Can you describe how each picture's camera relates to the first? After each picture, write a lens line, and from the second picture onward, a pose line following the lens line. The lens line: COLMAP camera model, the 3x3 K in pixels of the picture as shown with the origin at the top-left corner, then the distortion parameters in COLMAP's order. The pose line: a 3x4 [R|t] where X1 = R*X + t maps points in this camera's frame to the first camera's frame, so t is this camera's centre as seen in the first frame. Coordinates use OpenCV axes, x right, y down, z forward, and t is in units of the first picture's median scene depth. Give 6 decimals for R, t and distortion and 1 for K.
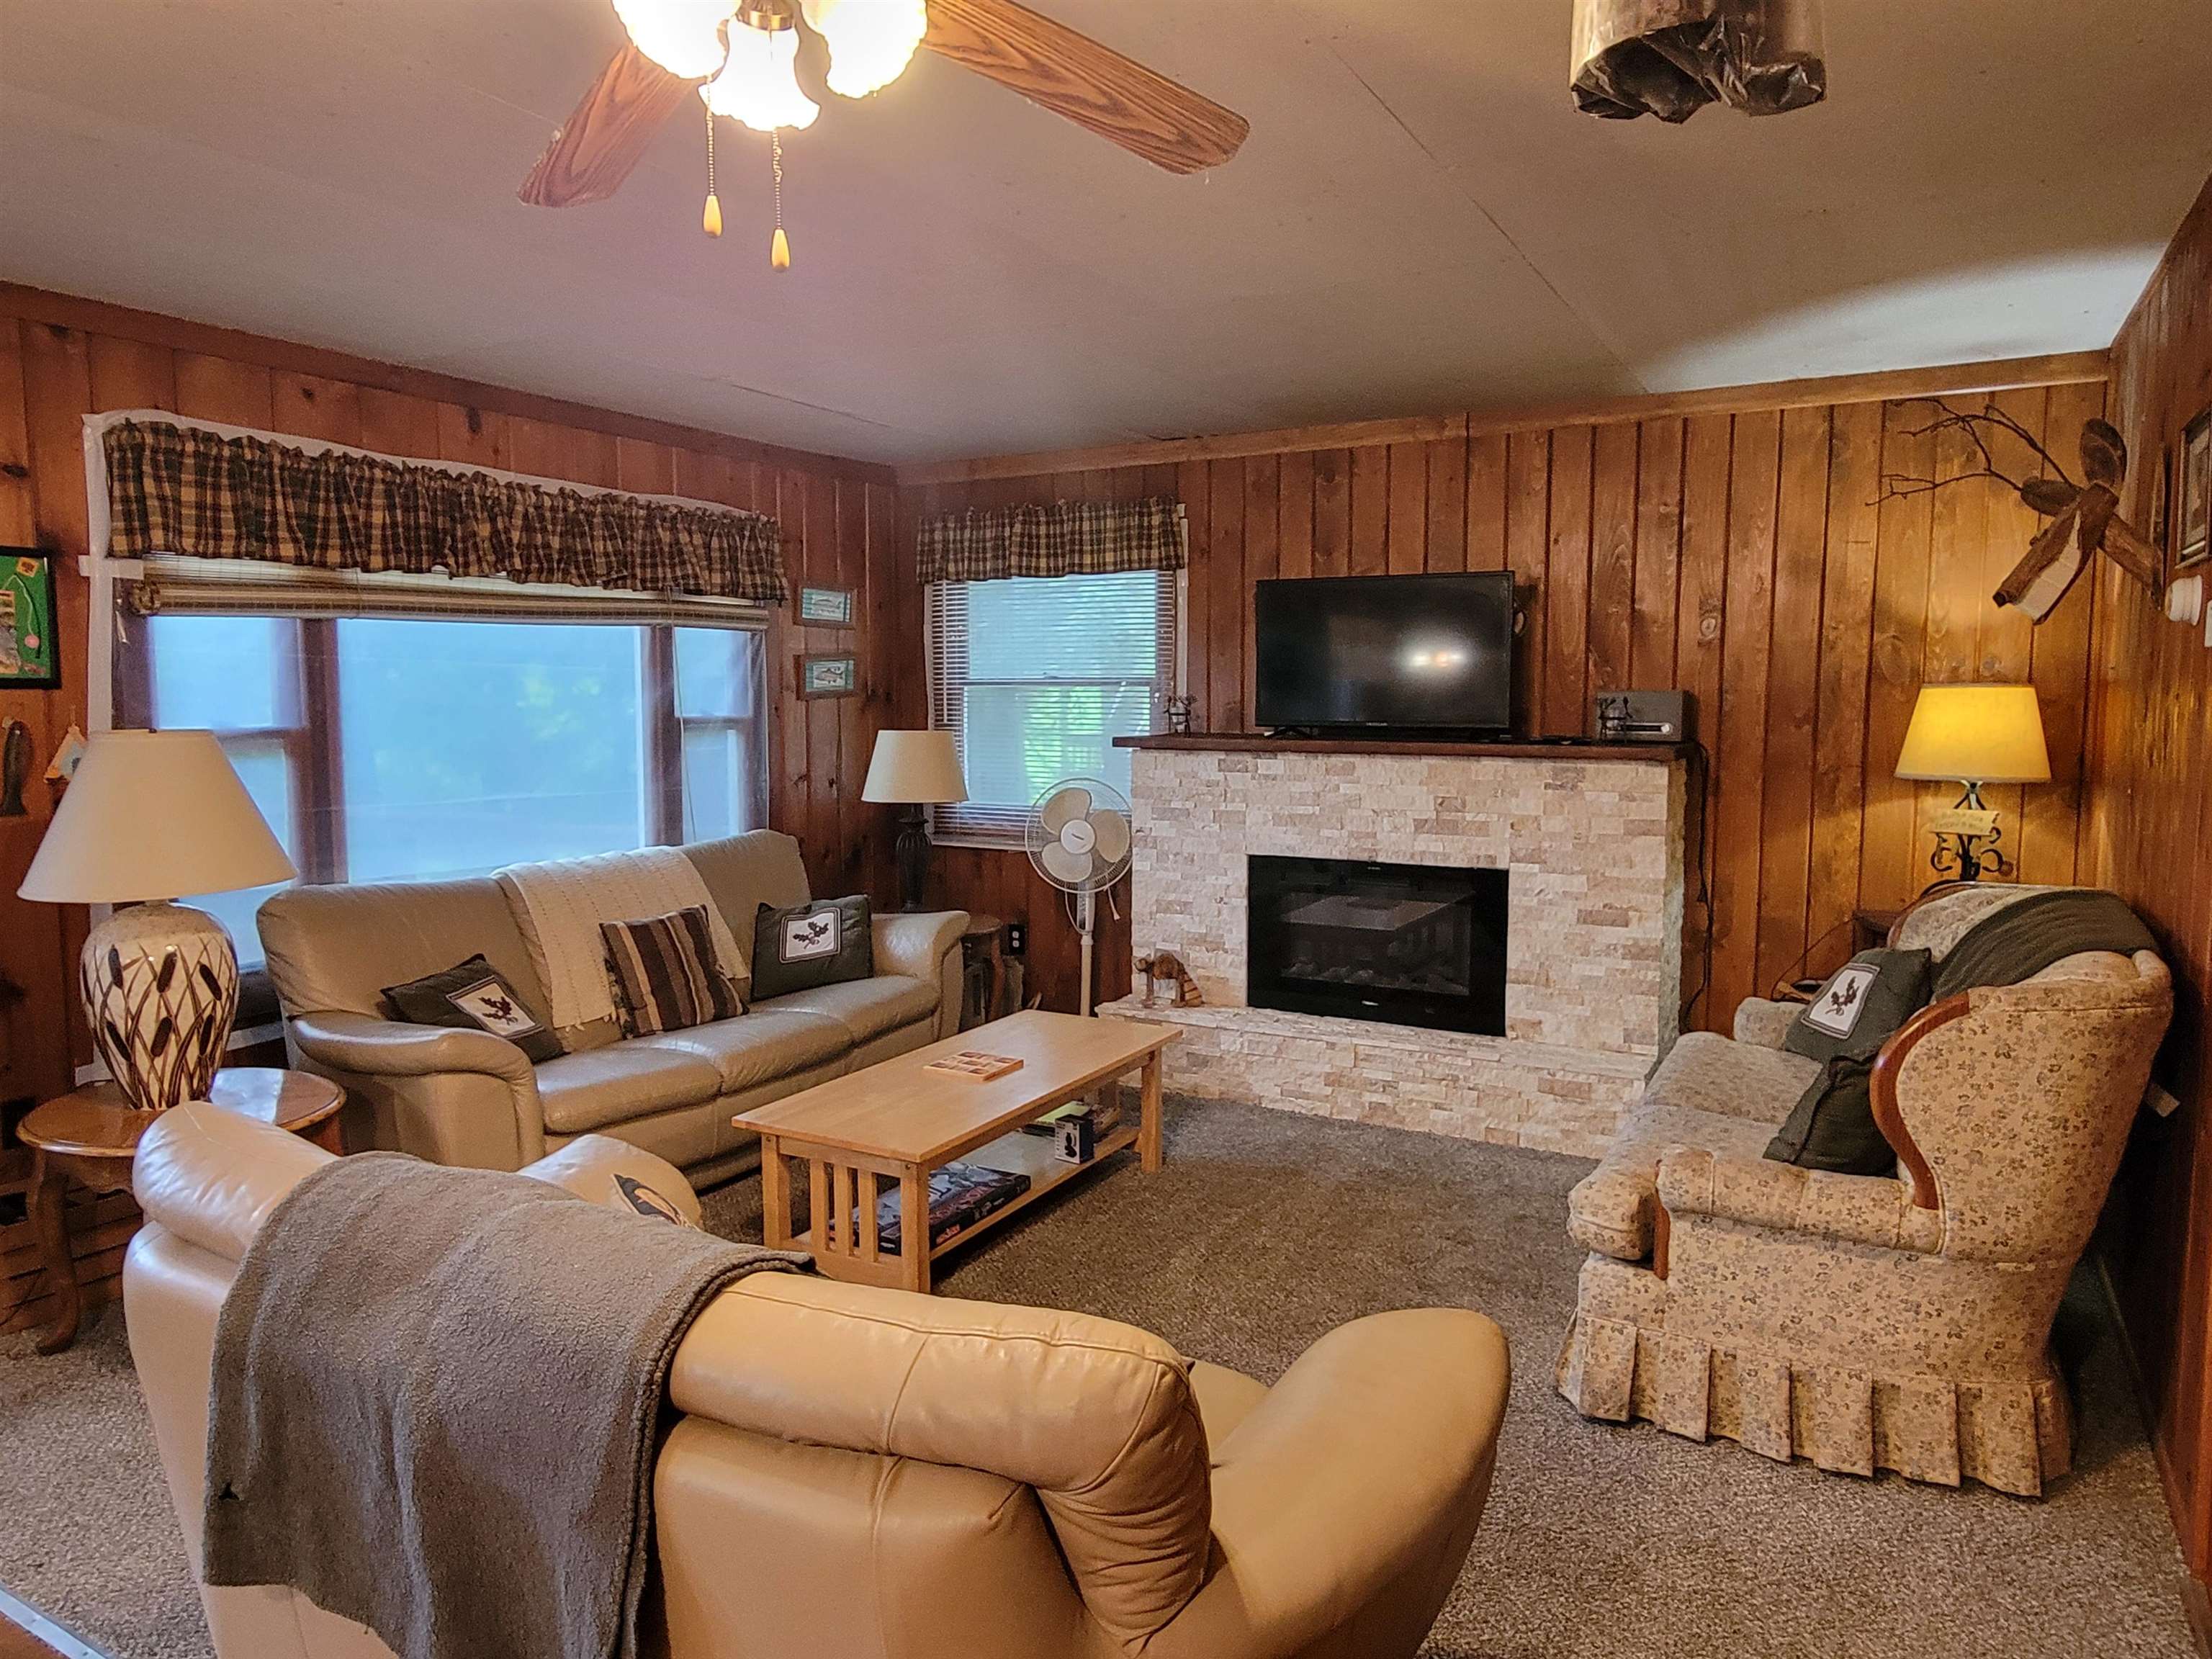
lens RADIAL K [[1428.3, 0, 1106.9], [0, 1428.3, 841.9], [0, 0, 1]] dist [0.001185, -0.003050]
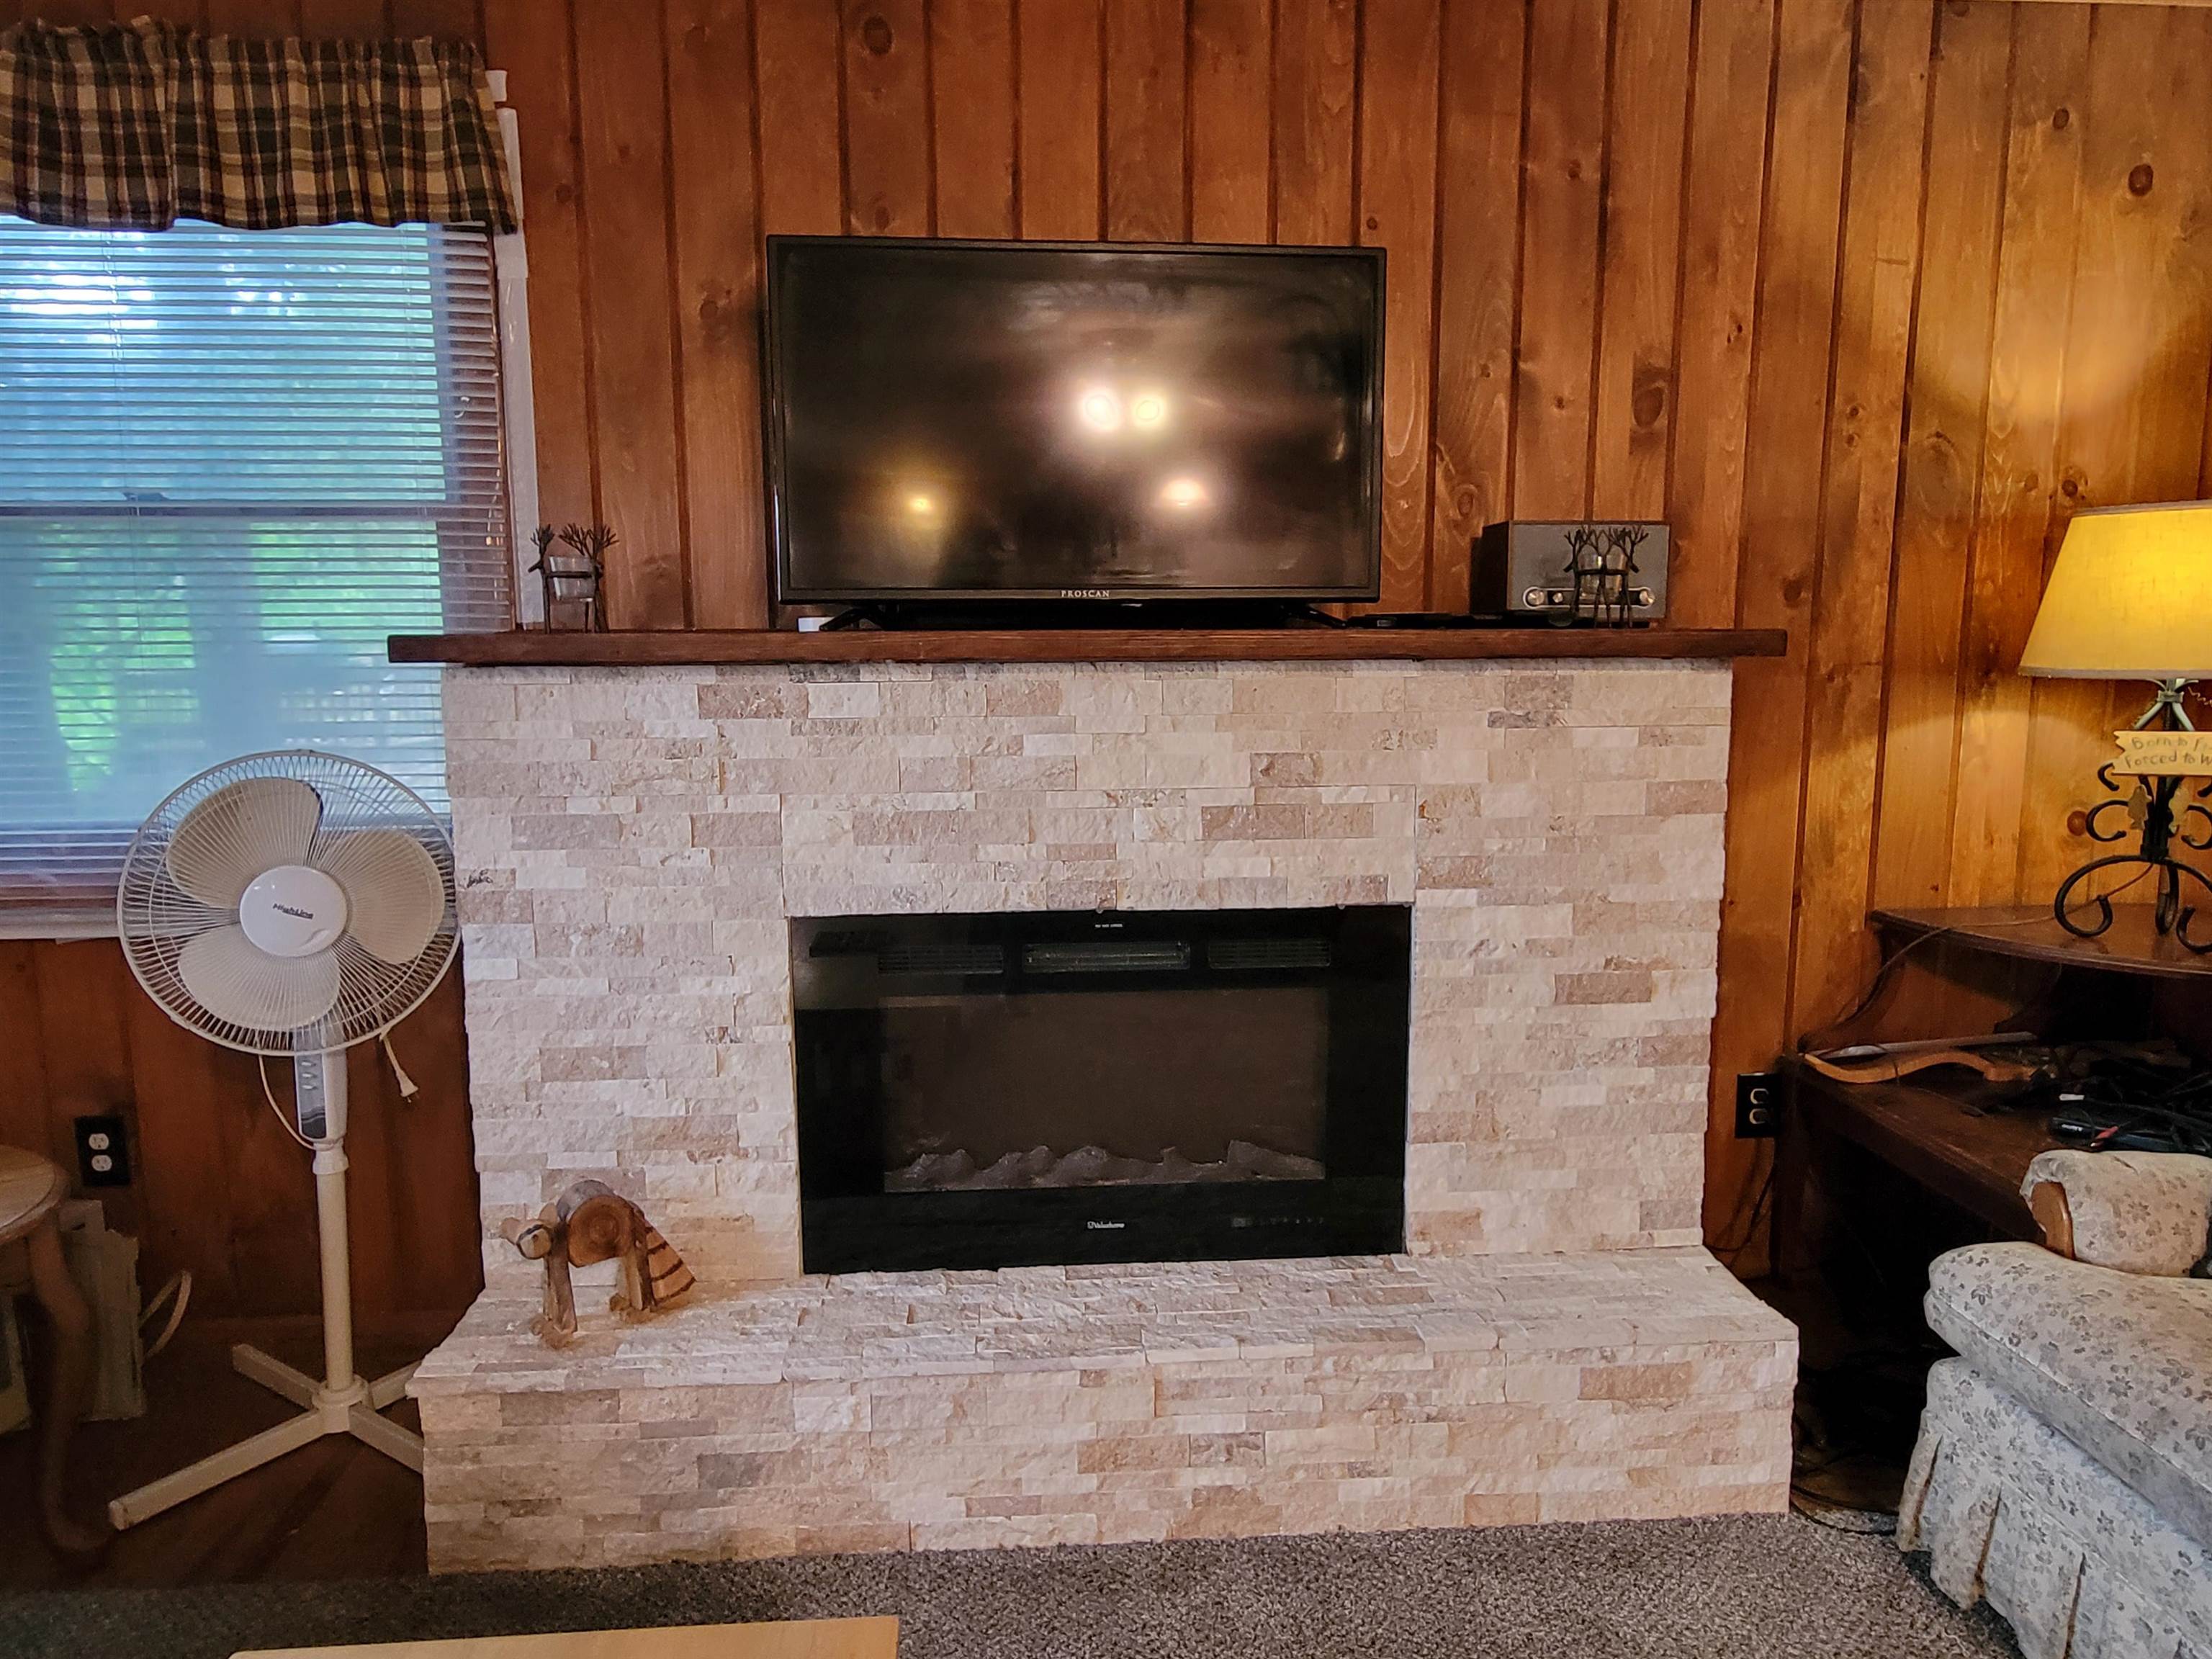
lens RADIAL K [[1428.3, 0, 1109.5], [0, 1428.3, 825.1], [0, 0, 1]] dist [0.001185, -0.003050]
pose [[0.835486, -0.080567, 0.543573, -0.048741], [0.063158, 0.996717, 0.050656, -0.035214], [-0.545870, -0.007991, 0.837832, 0.657368]]
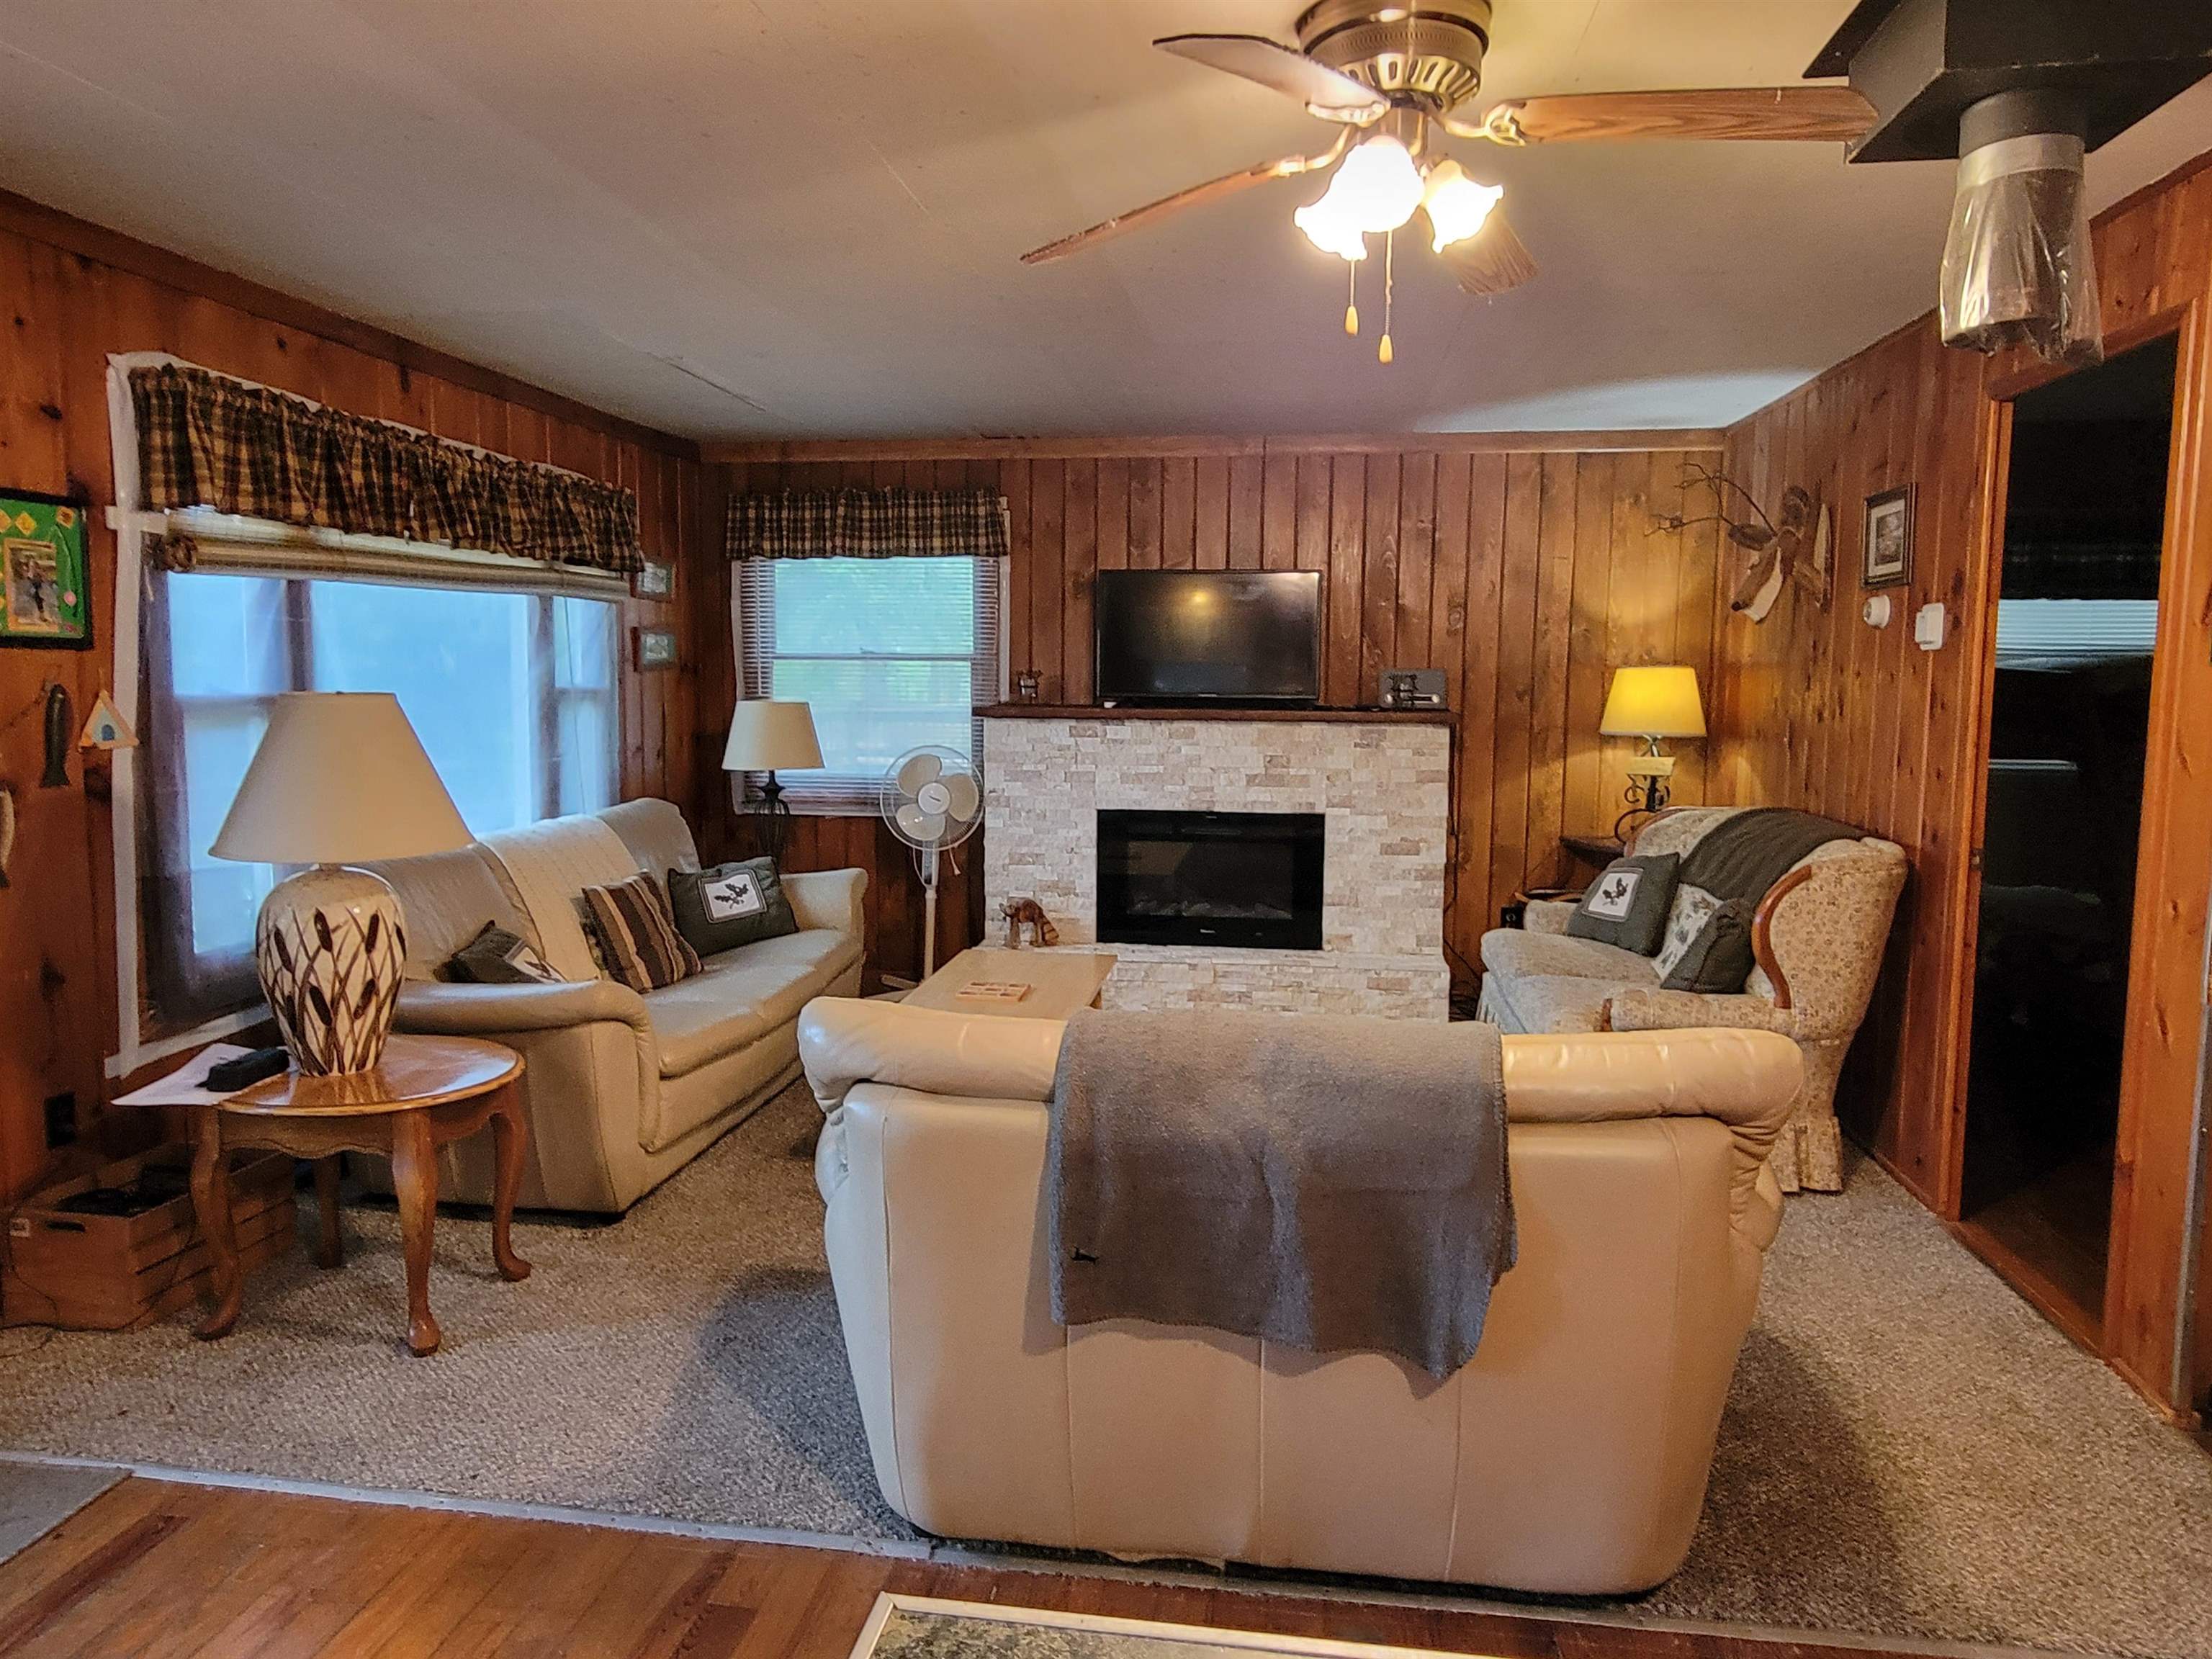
lens RADIAL K [[1428.3, 0, 1123.0], [0, 1428.3, 840.4], [0, 0, 1]] dist [0.001185, -0.003050]
pose [[0.928871, -0.035252, 0.368721, -0.330289], [0.030674, 0.999362, 0.018274, 0.014532], [-0.369130, -0.005665, 0.929361, -0.078589]]
